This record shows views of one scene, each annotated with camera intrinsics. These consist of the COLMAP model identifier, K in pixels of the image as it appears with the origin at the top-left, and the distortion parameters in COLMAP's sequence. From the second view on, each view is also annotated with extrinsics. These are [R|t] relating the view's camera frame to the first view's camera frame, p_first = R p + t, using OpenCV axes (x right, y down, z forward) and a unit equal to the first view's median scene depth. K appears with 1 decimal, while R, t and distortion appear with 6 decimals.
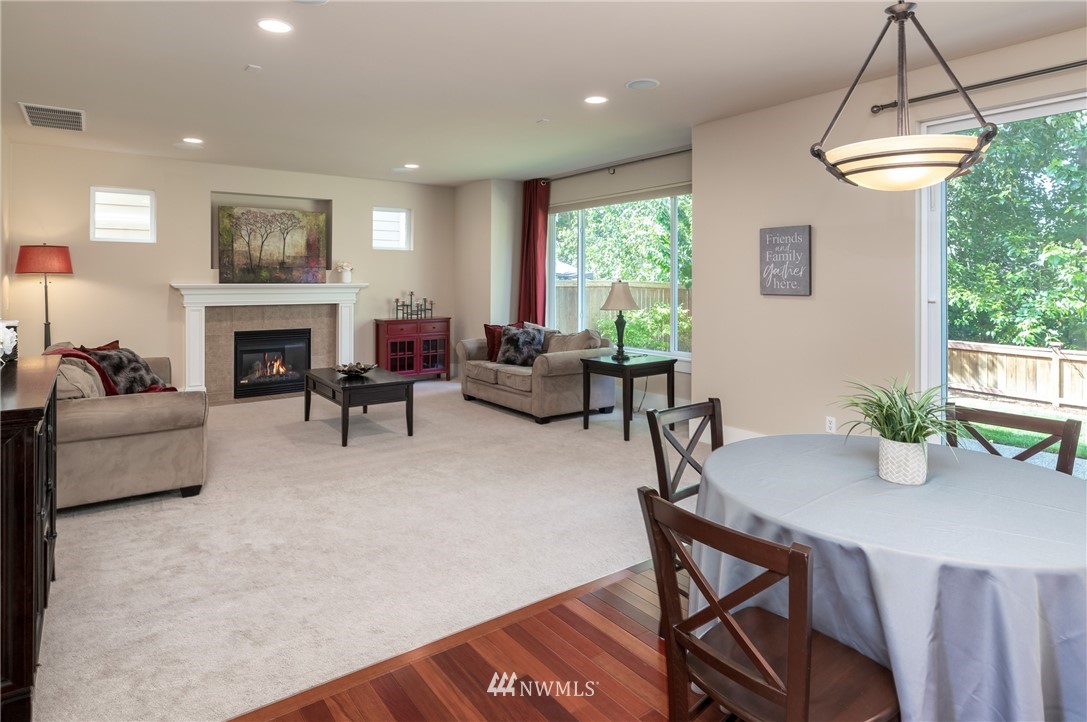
lens RADIAL K [[617.4, 0, 538.6], [0, 617.4, 275.1], [0, 0, 1]] dist [0.000738, 0.000440]
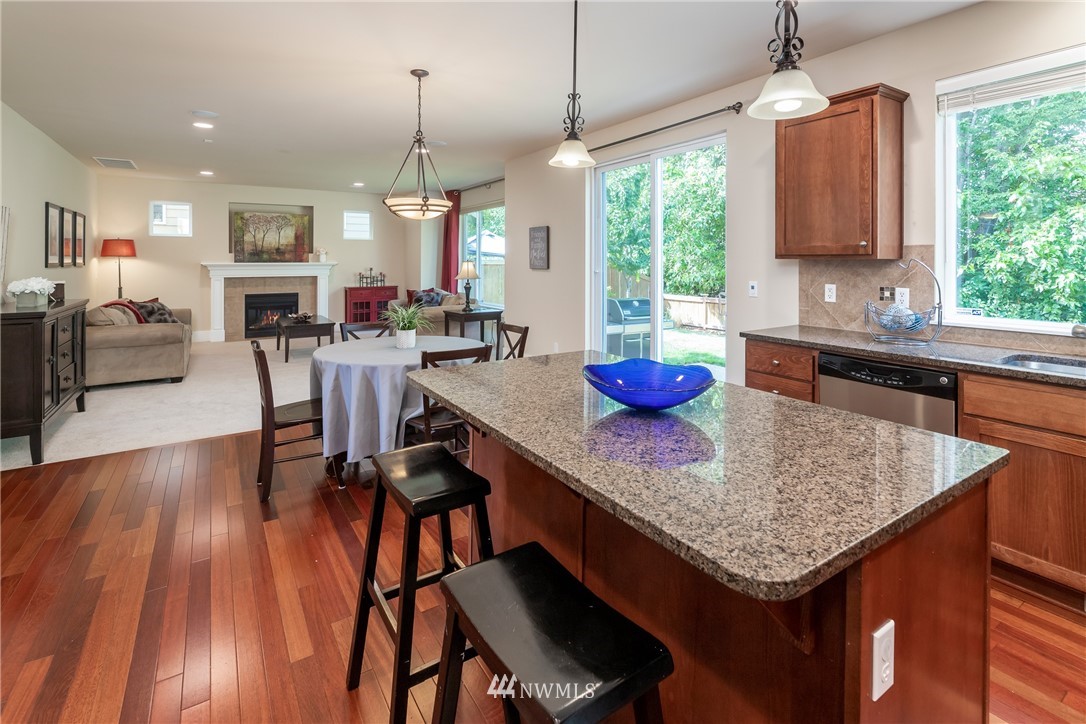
lens RADIAL K [[513.7, 0, 539.1], [0, 513.7, 256.0], [0, 0, 1]] dist [-0.001825, -0.000613]
pose [[0.998353, -0.003449, -0.057268, 0.313247], [0.003513, 0.999993, 0.001002, -0.001608], [0.057264, -0.001201, 0.998358, -0.228305]]
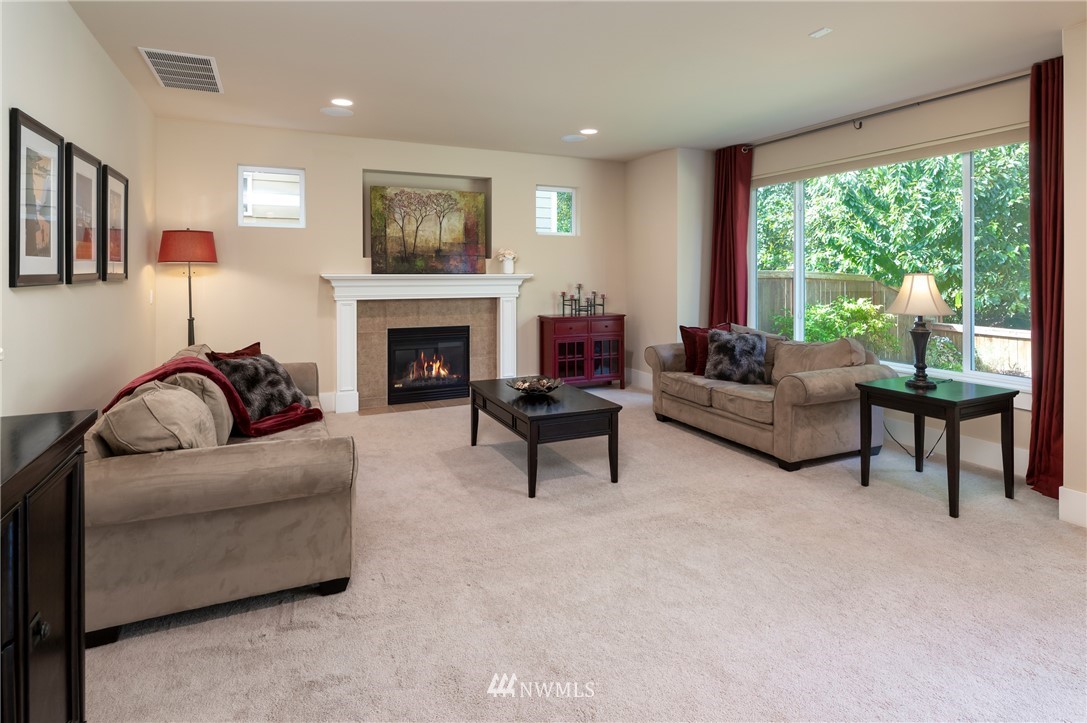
lens RADIAL K [[574.3, 0, 545.4], [0, 574.3, 272.8], [0, 0, 1]] dist [-0.000198, 0.000696]
pose [[0.983360, 0.001491, -0.181664, -0.127692], [0.000530, 0.999939, 0.011076, 0.003103], [0.181669, -0.010988, 0.983298, 0.245360]]
